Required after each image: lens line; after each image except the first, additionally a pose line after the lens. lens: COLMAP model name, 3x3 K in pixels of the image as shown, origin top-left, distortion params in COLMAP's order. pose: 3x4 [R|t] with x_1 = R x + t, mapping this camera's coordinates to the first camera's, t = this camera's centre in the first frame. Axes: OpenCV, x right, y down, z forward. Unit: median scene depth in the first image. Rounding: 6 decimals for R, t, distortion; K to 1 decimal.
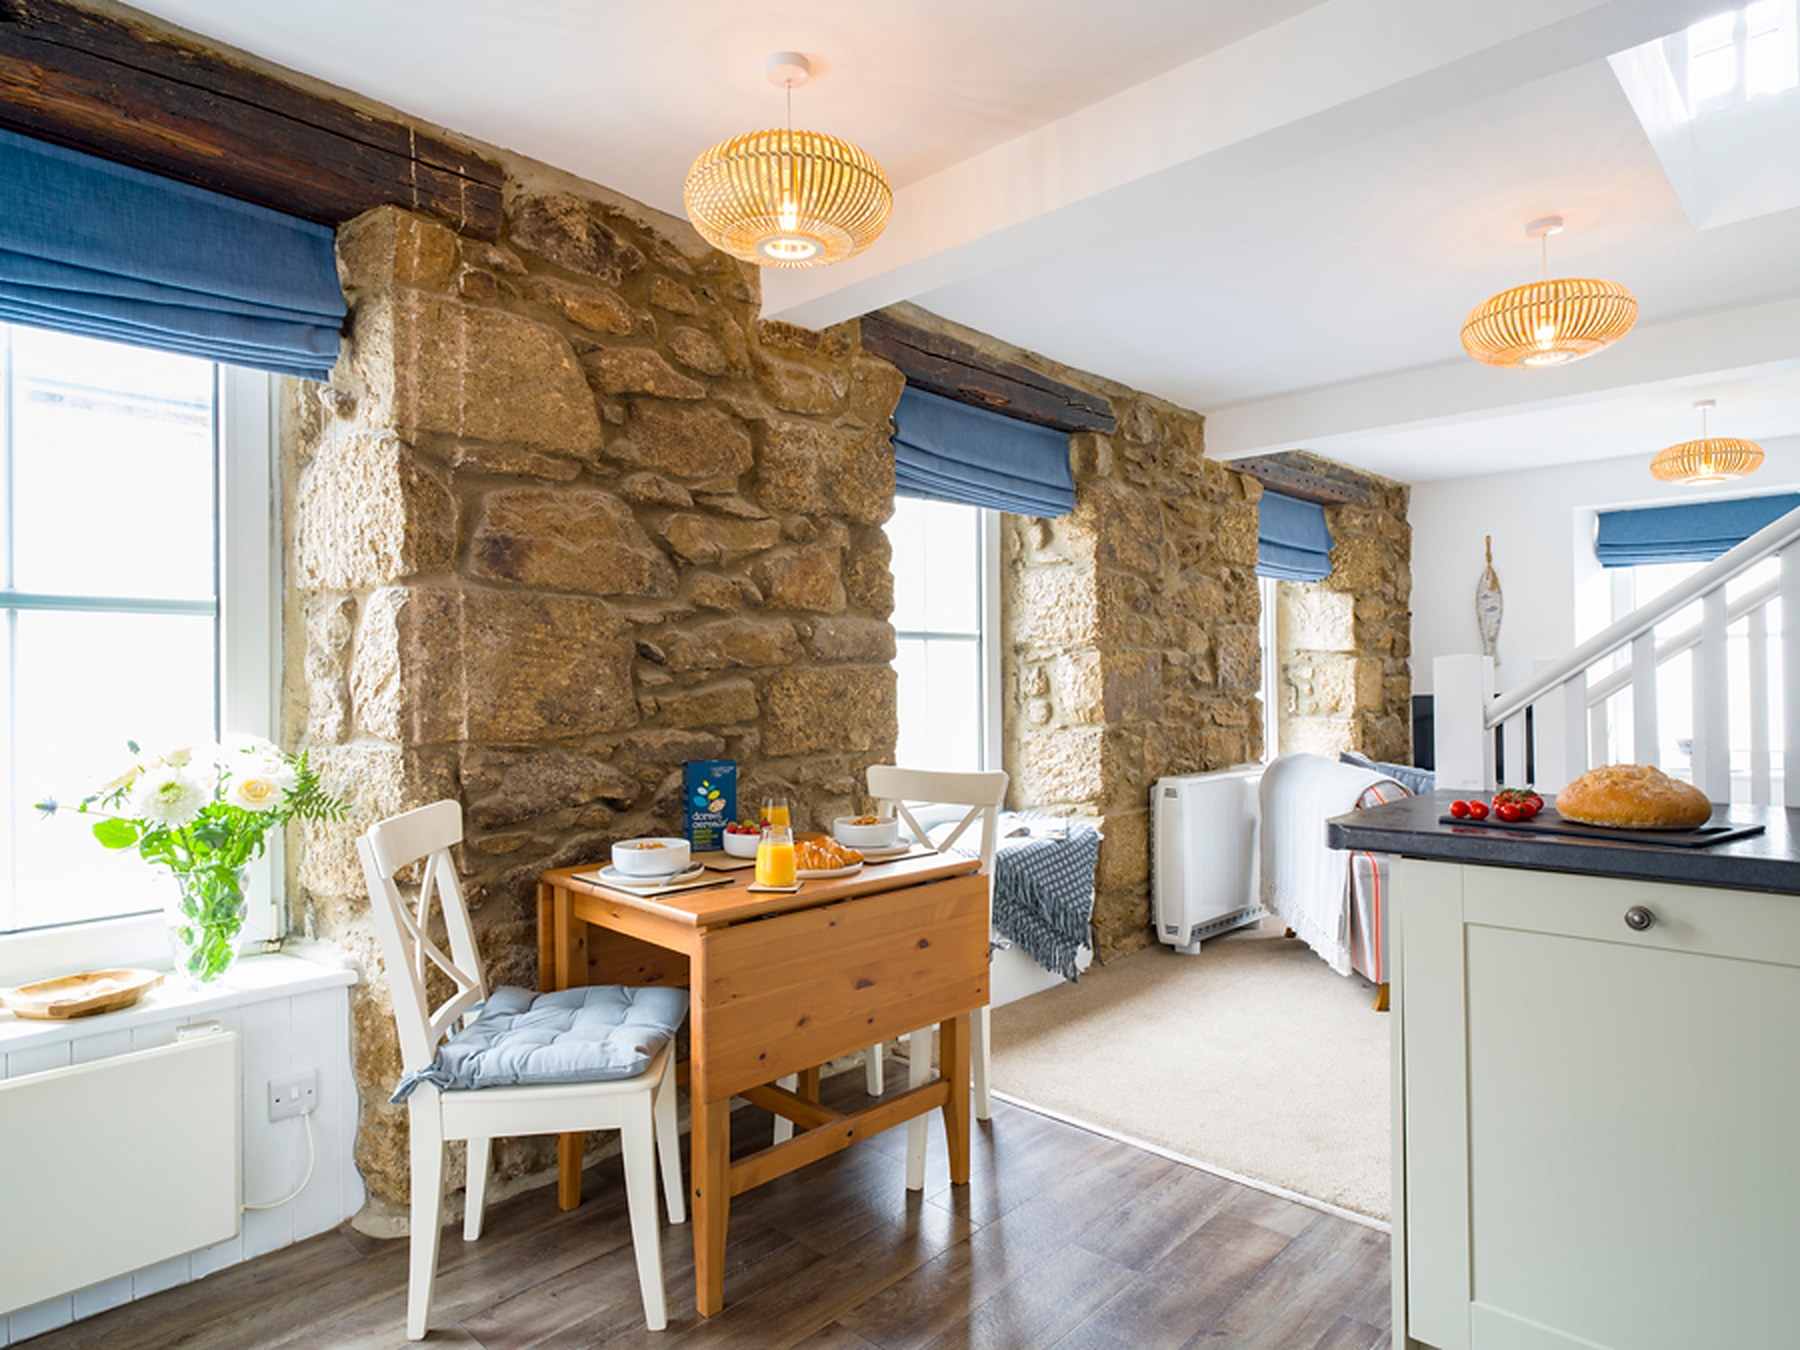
lens RADIAL K [[1048.0, 0, 898.0], [0, 1048.0, 677.1], [0, 0, 1]] dist [-0.004000, 0.002023]
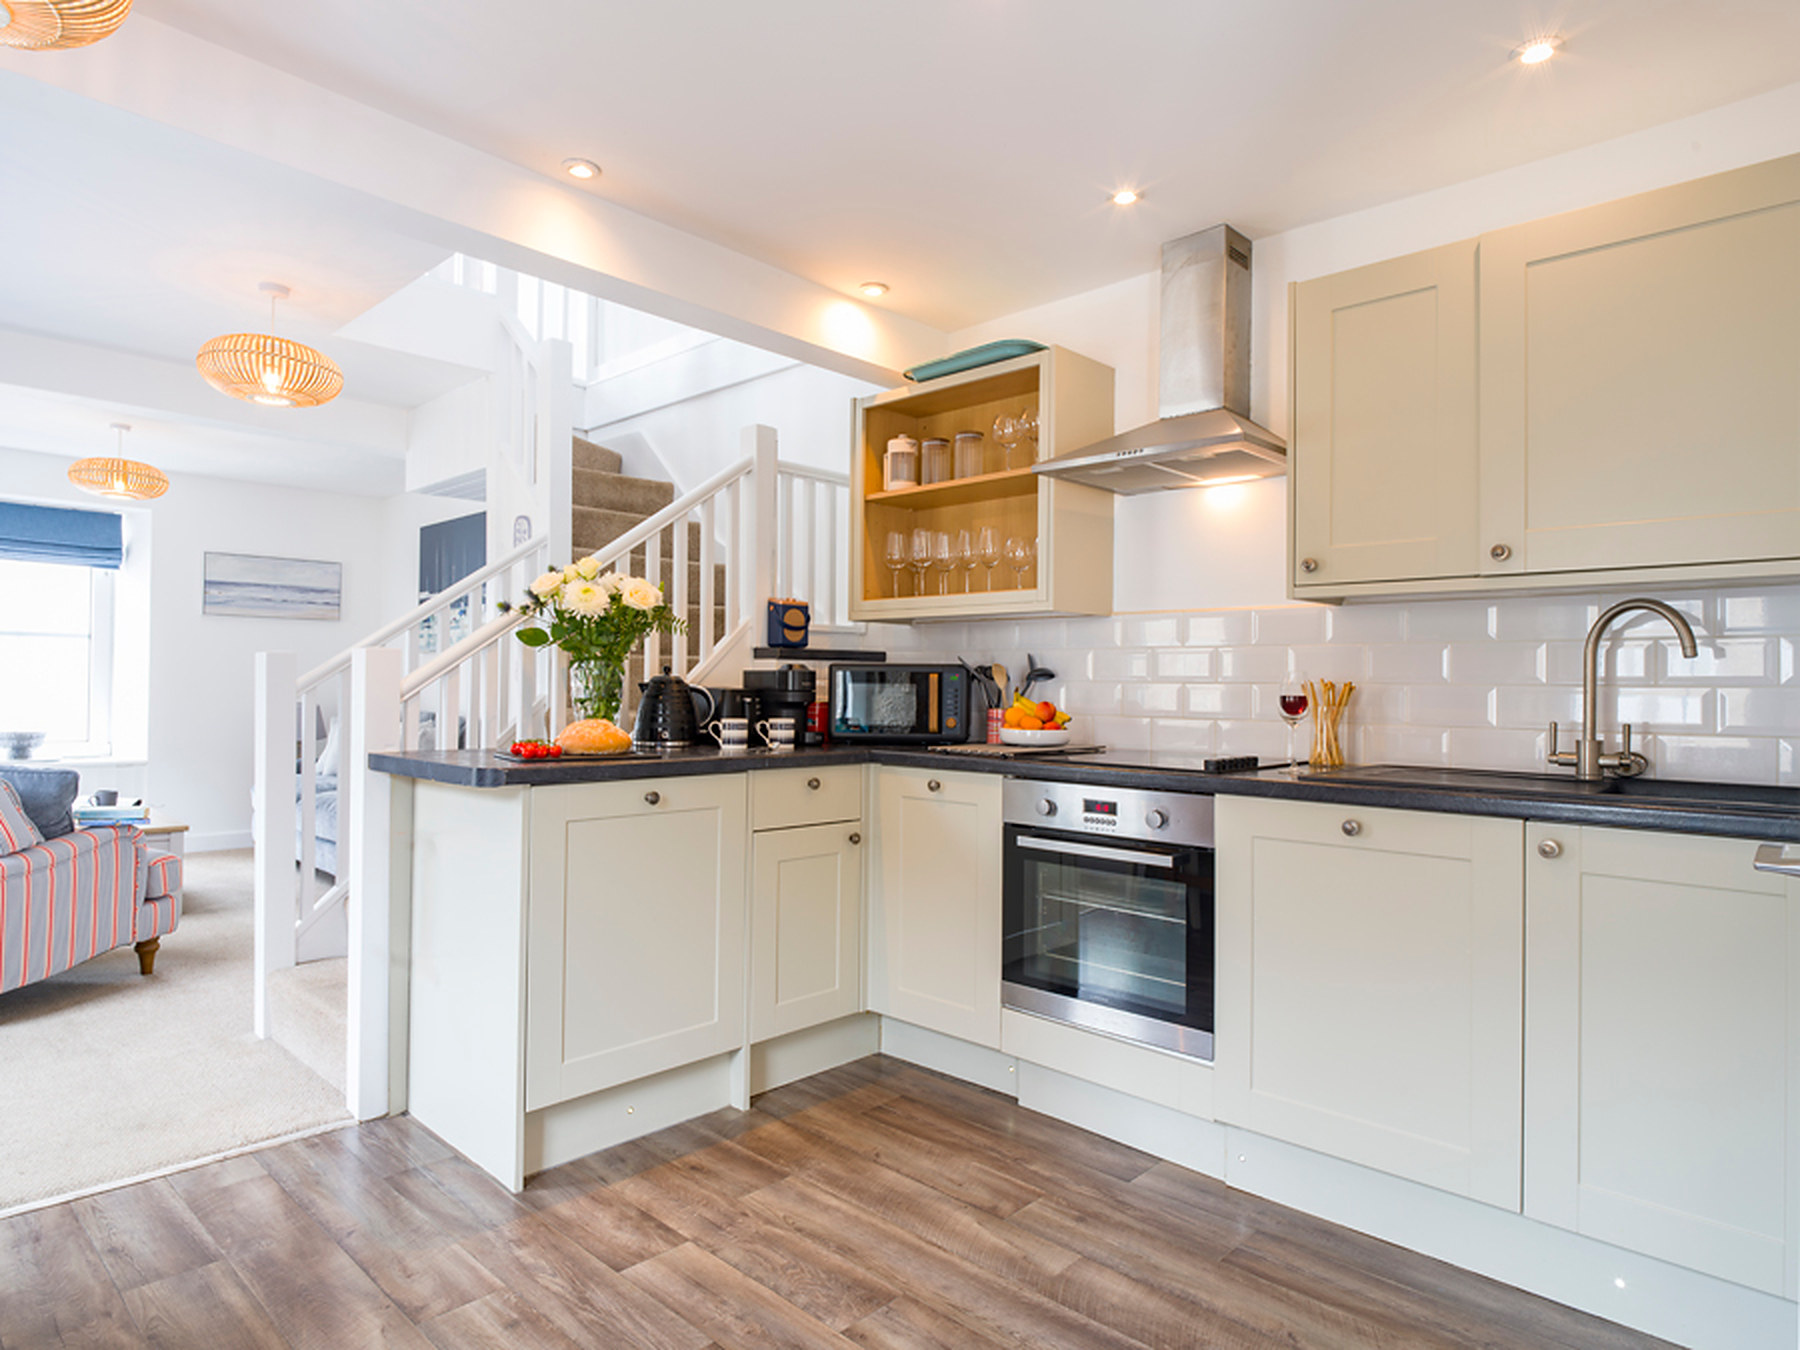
lens RADIAL K [[1048.0, 0, 898.0], [0, 1048.0, 677.1], [0, 0, 1]] dist [-0.004000, 0.002023]
pose [[0.003343, 0.023468, 0.999719, -0.396050], [-0.020294, 0.999520, -0.023395, 0.017076], [-0.999788, -0.020210, 0.003817, 0.192890]]
